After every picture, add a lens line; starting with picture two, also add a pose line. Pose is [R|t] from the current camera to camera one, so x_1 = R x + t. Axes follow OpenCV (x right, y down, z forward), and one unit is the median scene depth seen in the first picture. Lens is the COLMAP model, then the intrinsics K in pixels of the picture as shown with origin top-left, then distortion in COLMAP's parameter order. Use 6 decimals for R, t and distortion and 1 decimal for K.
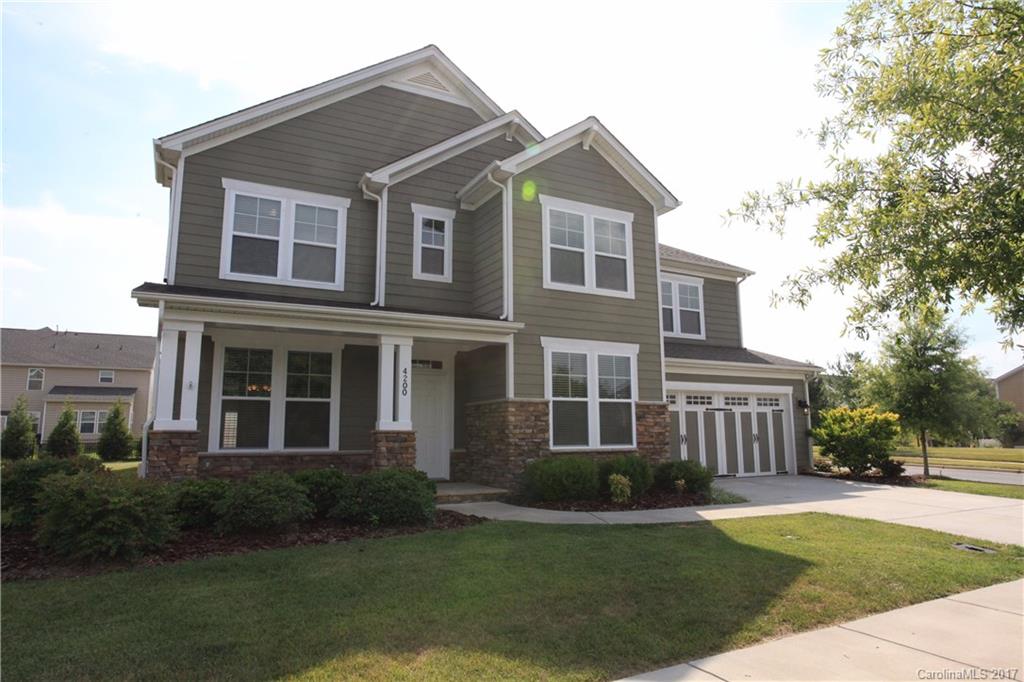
lens RADIAL K [[625.1, 0, 512.9], [0, 625.1, 339.3], [0, 0, 1]] dist [-0.046641, -0.000782]
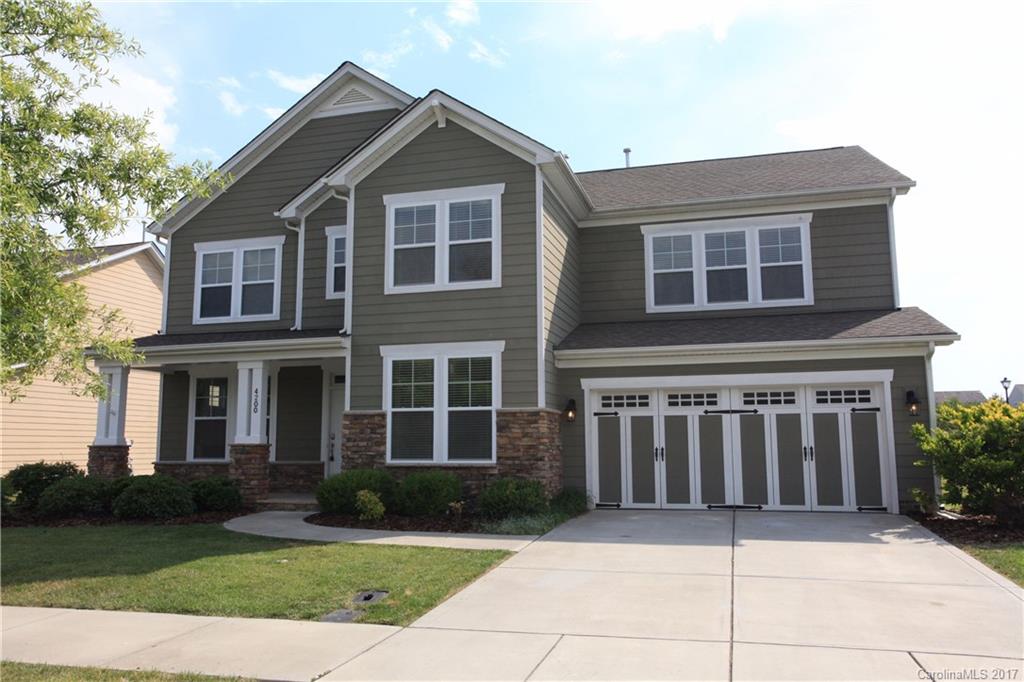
lens RADIAL K [[790.8, 0, 511.5], [0, 790.8, 340.8], [0, 0, 1]] dist [-0.024882, 0.003932]
pose [[0.719660, -0.090264, -0.688434, 0.987920], [0.106801, 0.994105, -0.018697, 0.030988], [0.686064, -0.060070, 0.725058, 0.246927]]
